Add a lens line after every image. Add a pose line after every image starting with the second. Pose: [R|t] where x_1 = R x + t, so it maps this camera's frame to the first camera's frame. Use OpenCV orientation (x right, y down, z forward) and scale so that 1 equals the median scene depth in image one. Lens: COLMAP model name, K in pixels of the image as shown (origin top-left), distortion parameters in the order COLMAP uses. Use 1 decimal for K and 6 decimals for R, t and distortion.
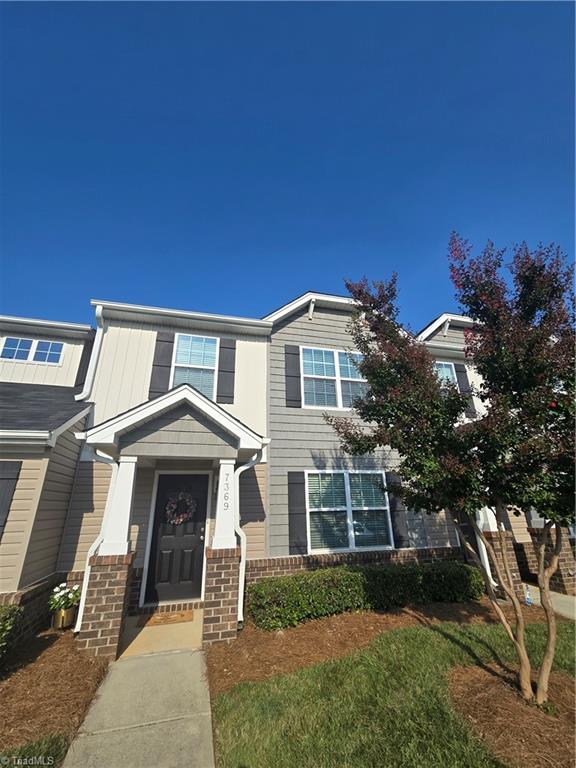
lens RADIAL K [[315.2, 0, 285.9], [0, 315.2, 385.0], [0, 0, 1]] dist [0.000491, -0.000166]
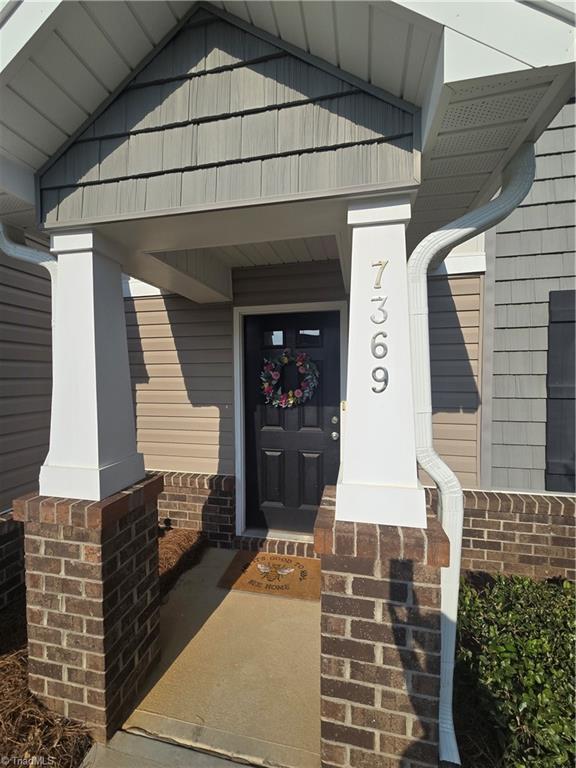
lens RADIAL K [[315.2, 0, 285.9], [0, 315.2, 385.0], [0, 0, 1]] dist [0.000491, -0.000166]
pose [[0.889144, 0.029661, -0.456666, -0.122874], [0.151119, 0.922888, 0.354177, 0.250415], [0.431957, -0.383925, 0.816098, 0.661694]]
